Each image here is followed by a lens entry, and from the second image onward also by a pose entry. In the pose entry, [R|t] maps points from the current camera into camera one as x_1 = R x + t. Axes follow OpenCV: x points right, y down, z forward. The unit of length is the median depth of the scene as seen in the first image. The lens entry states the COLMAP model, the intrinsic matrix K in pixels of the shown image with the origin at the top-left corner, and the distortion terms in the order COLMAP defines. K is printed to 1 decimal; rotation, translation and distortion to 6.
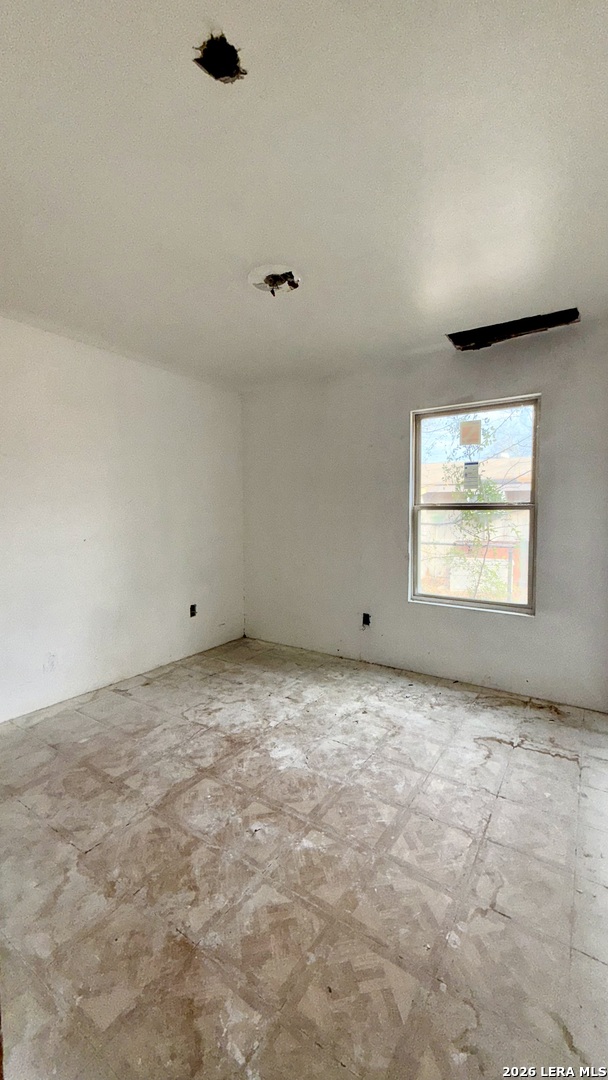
lens RADIAL K [[429.6, 0, 300.7], [0, 429.6, 538.3], [0, 0, 1]] dist [0.000439, -0.000287]
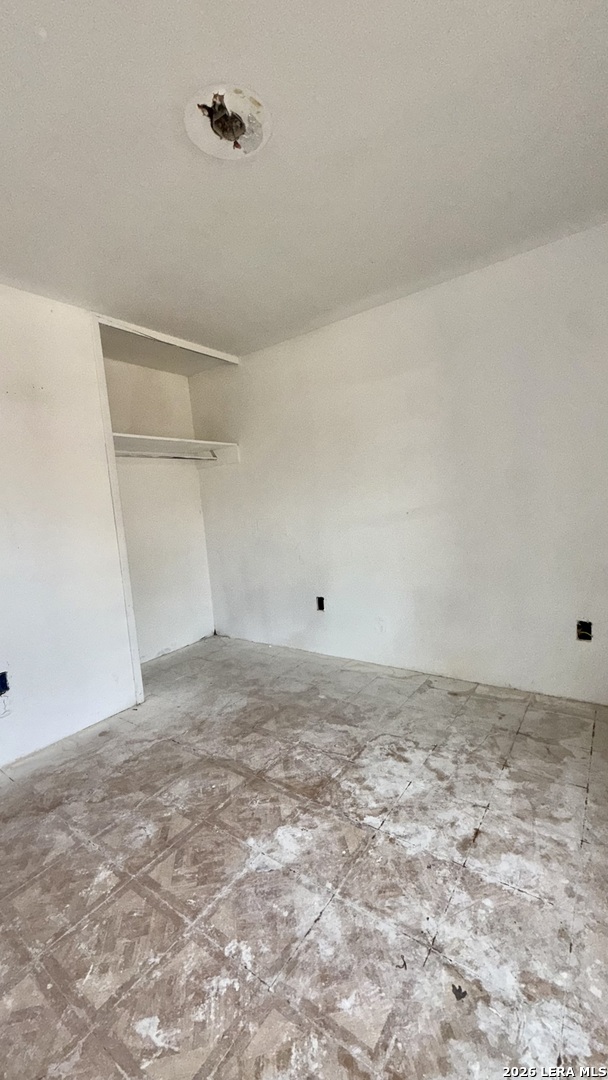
lens RADIAL K [[429.6, 0, 300.7], [0, 429.6, 538.3], [0, 0, 1]] dist [0.000439, -0.000287]
pose [[-0.034208, 0.093237, -0.995056, 0.556953], [0.018516, 0.995527, 0.092645, -0.038349], [0.999243, -0.015255, -0.035781, 0.988599]]
